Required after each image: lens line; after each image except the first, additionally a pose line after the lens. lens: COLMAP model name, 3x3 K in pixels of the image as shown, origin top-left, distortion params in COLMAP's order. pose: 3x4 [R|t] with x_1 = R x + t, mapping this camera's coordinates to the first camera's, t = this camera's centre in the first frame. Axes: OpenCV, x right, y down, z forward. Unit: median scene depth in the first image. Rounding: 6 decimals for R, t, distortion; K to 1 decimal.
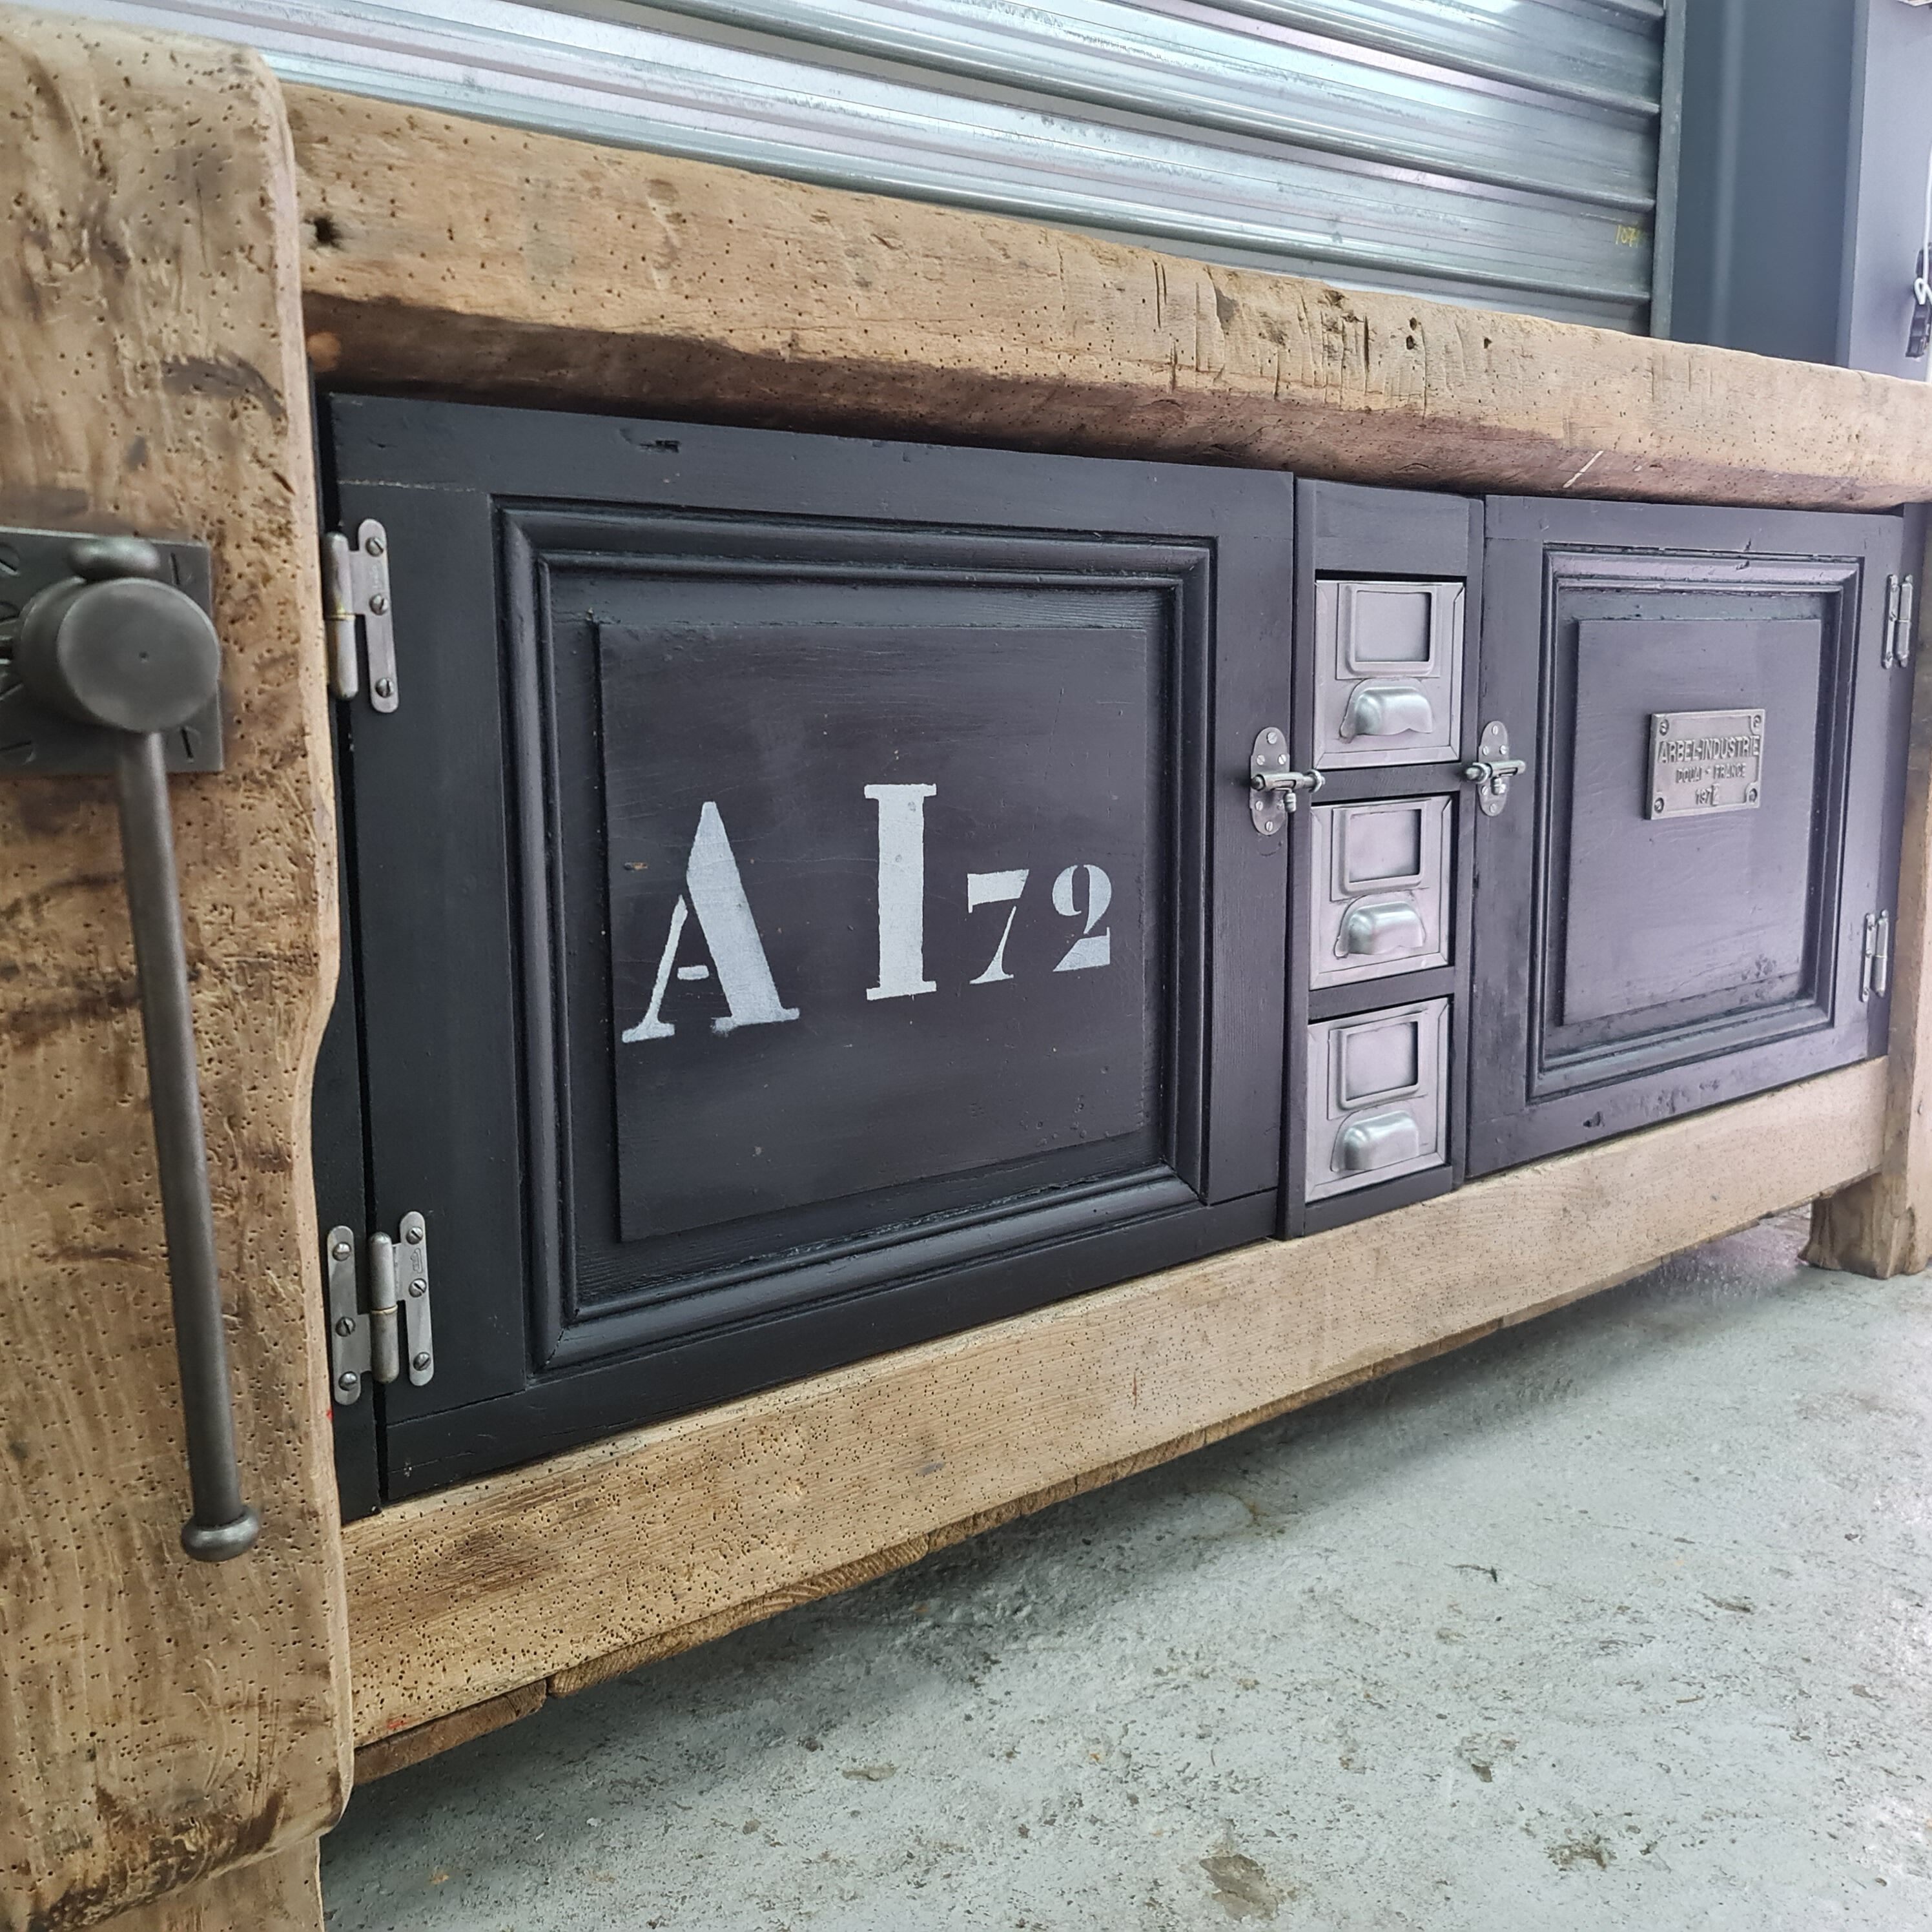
lens RADIAL K [[1881.4, 0, 988.9], [0, 1881.4, 955.7], [0, 0, 1]] dist [0.043827, 0.000944]
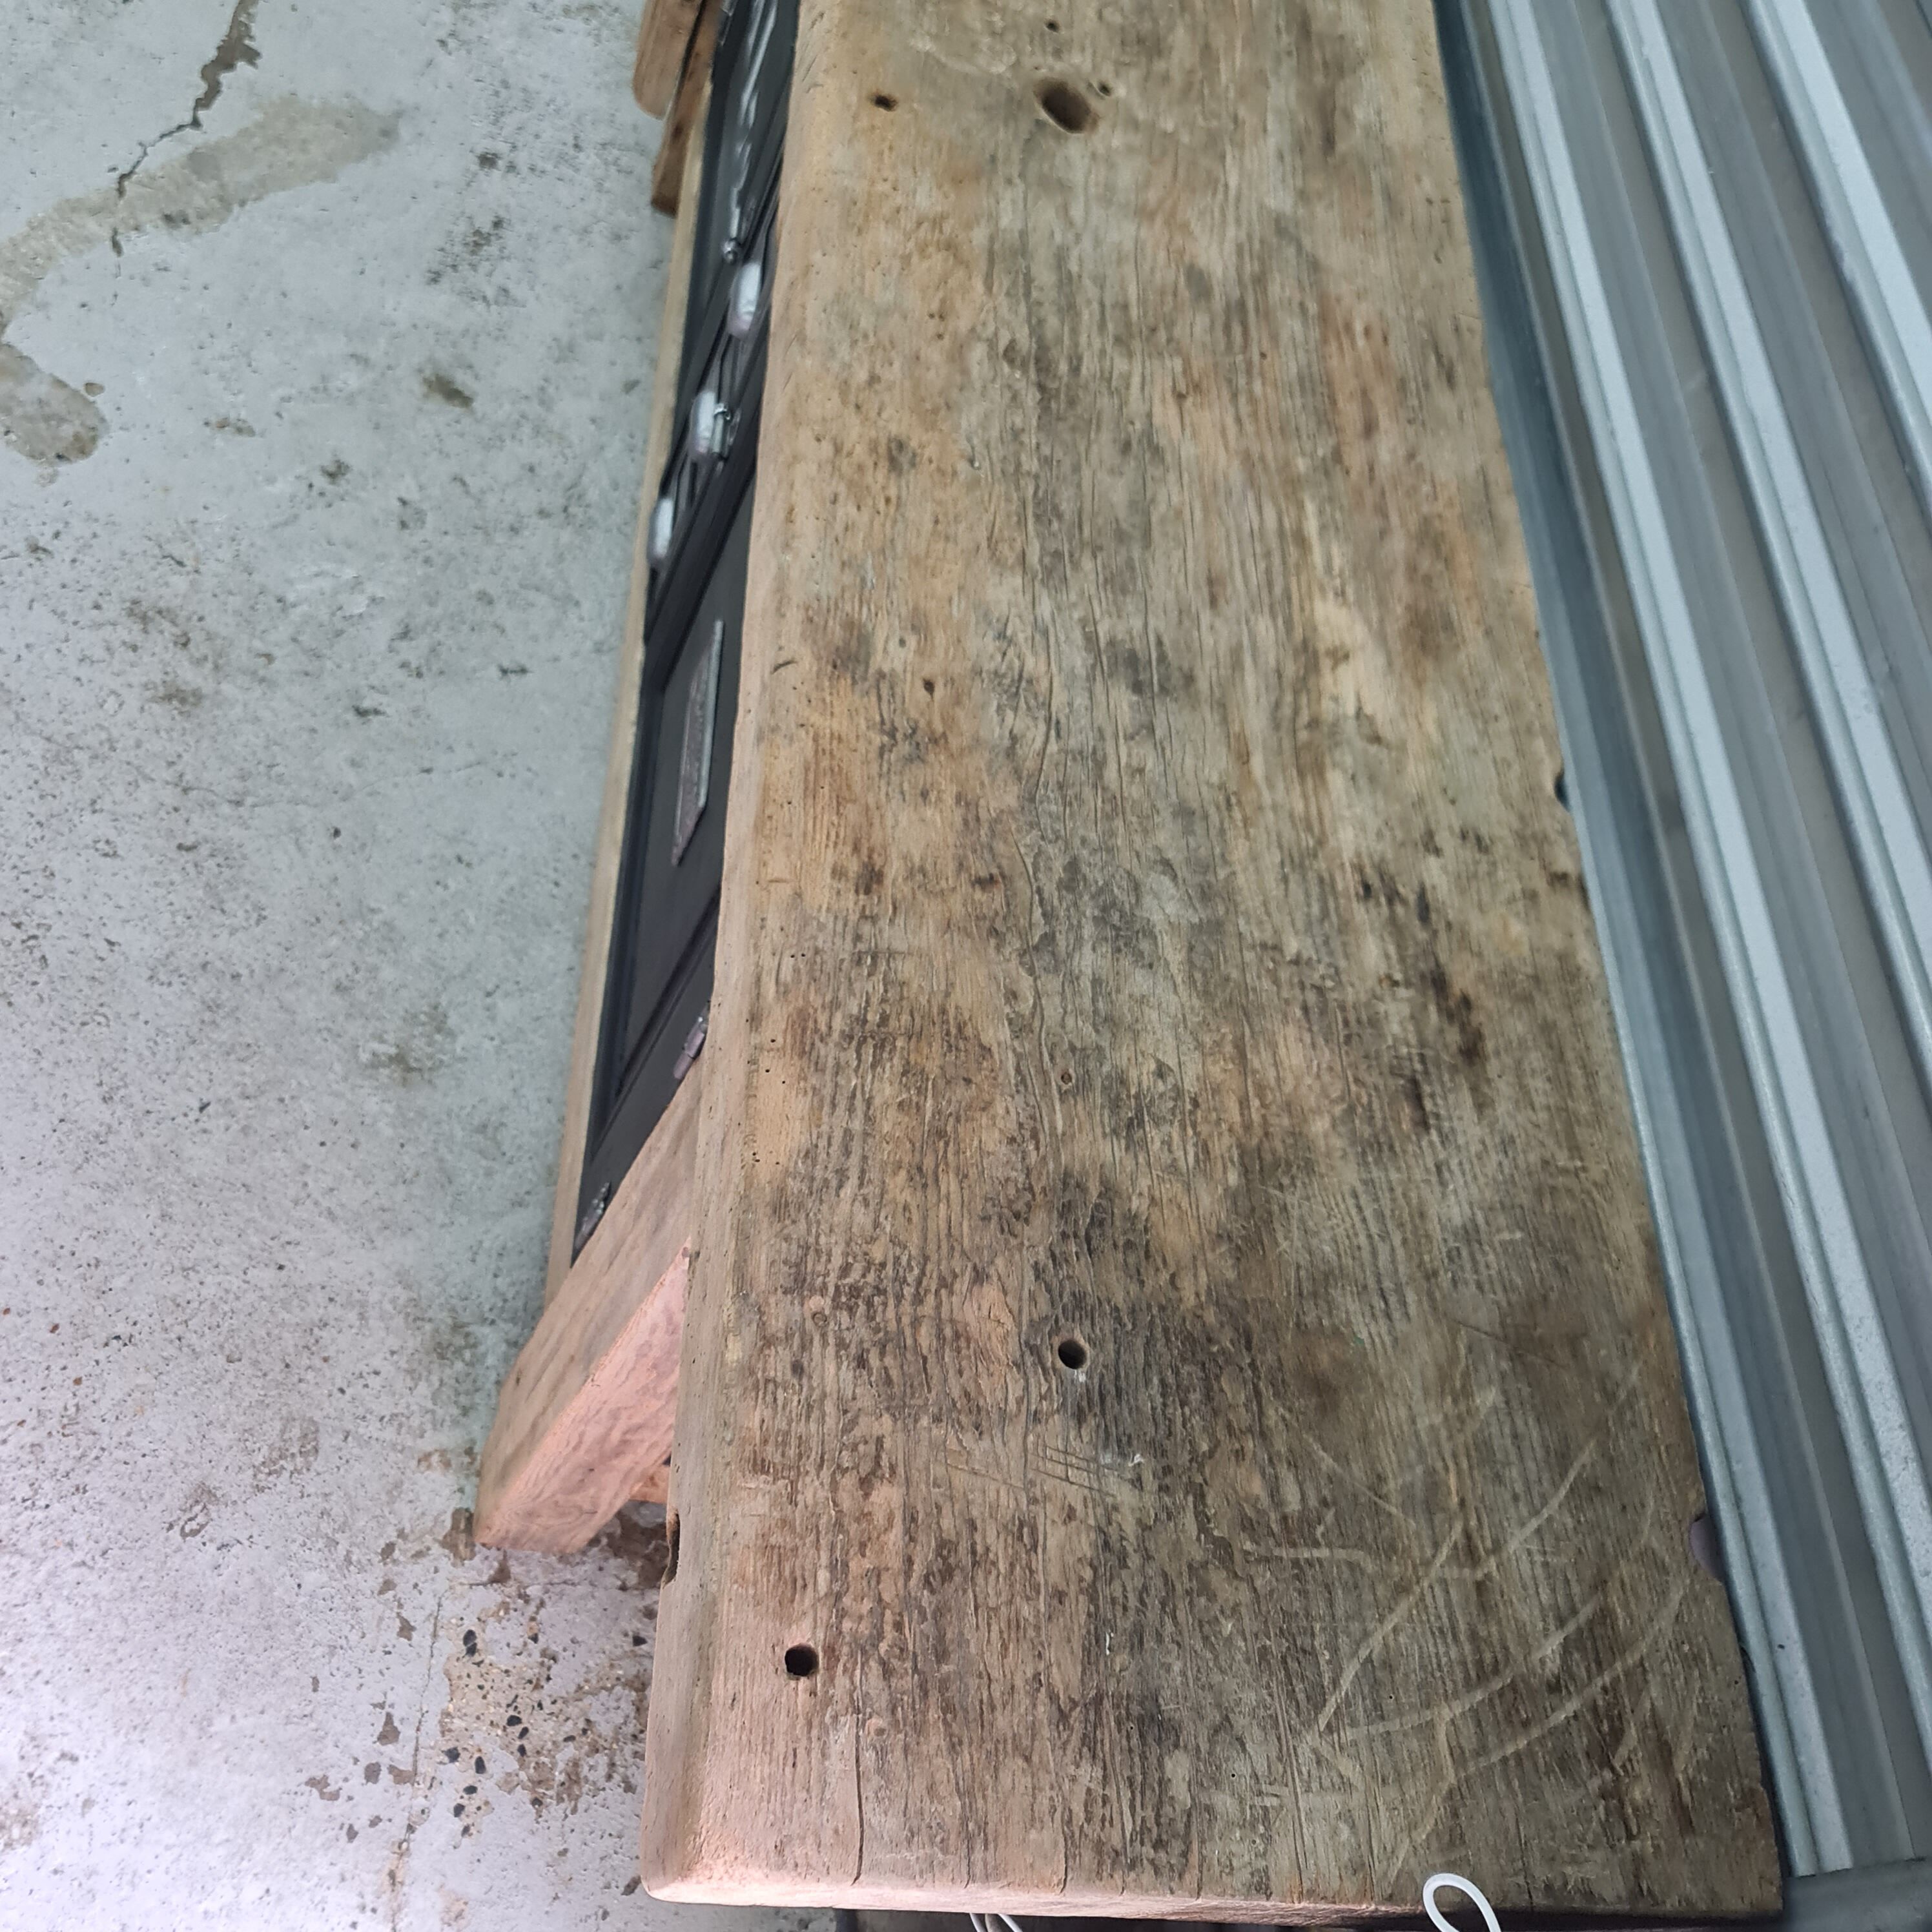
lens RADIAL K [[1911.4, 0, 970.7], [0, 1911.4, 959.3], [0, 0, 1]] dist [0.002020, 0.098466]
pose [[-0.609365, 0.548298, -0.572751, 1.270866], [-0.460615, 0.343169, 0.818577, -1.258710], [0.645375, 0.762630, 0.043439, 1.635982]]
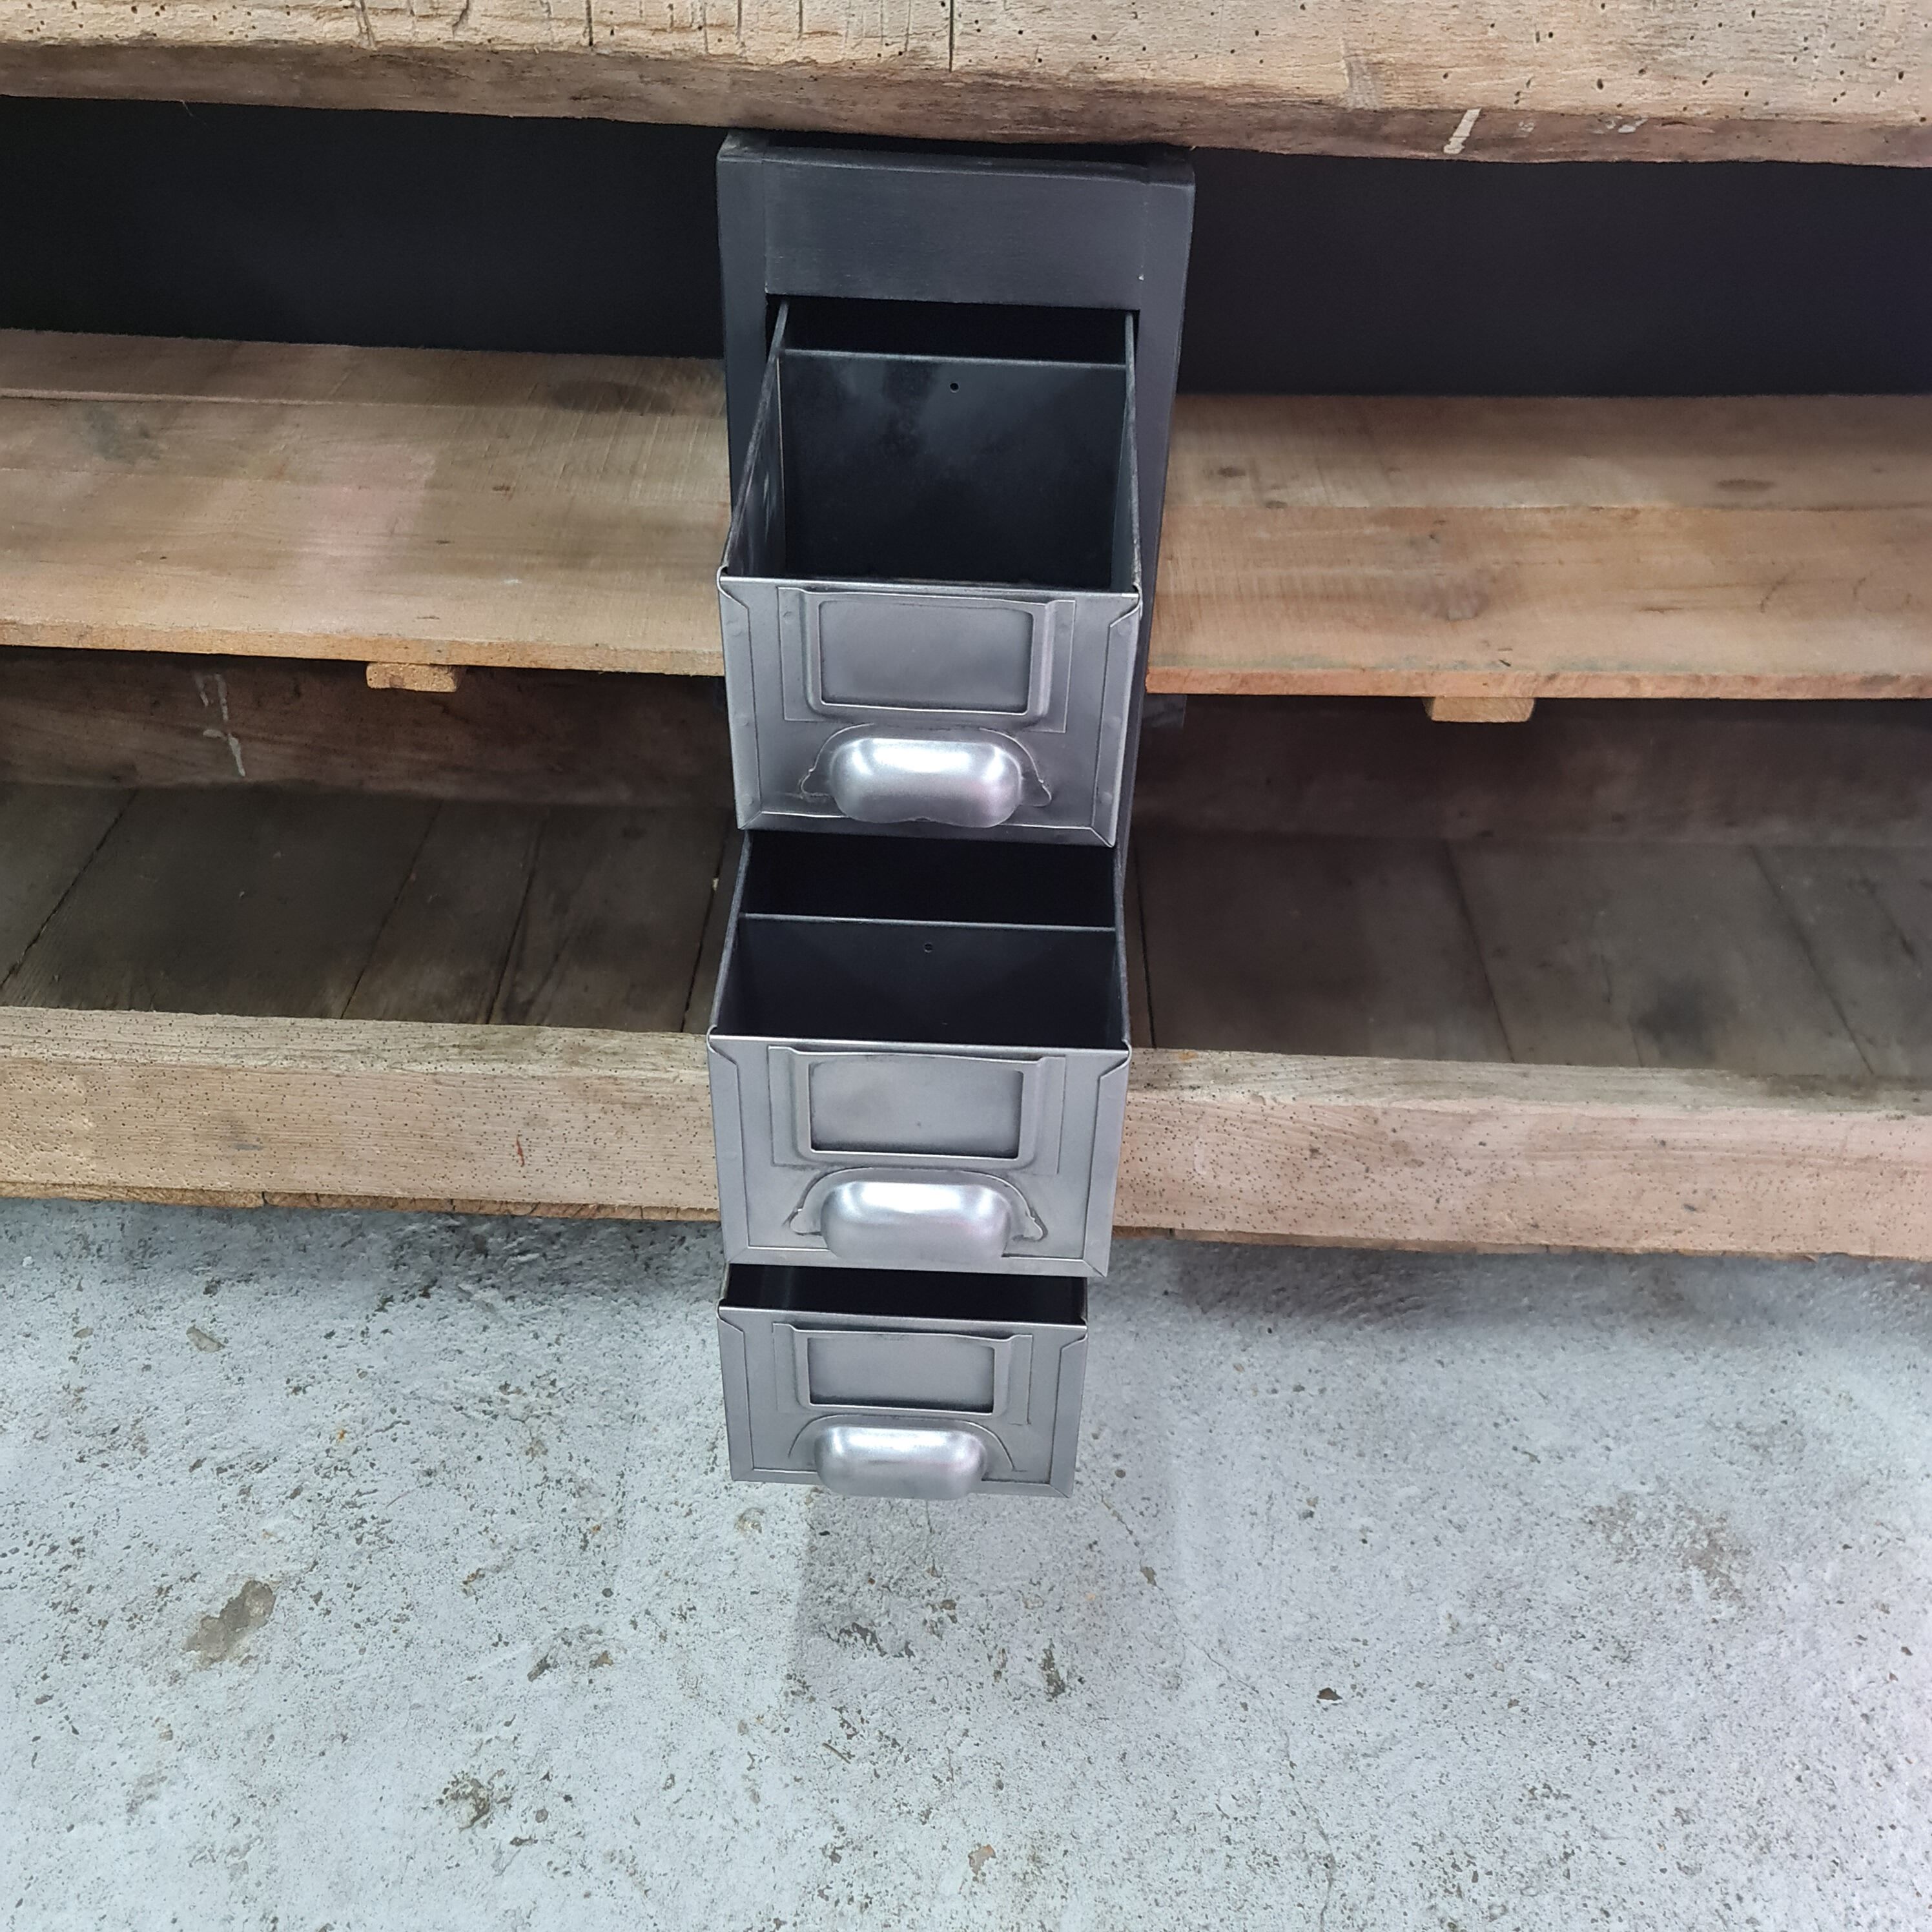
lens RADIAL K [[1887.4, 0, 950.5], [0, 1887.4, 934.6], [0, 0, 1]] dist [0.048263, -0.018570]
pose [[0.745358, 0.415181, -0.521599, 0.767793], [-0.133624, 0.859564, 0.493248, -0.402067], [0.653135, -0.297949, 0.696161, 0.569927]]
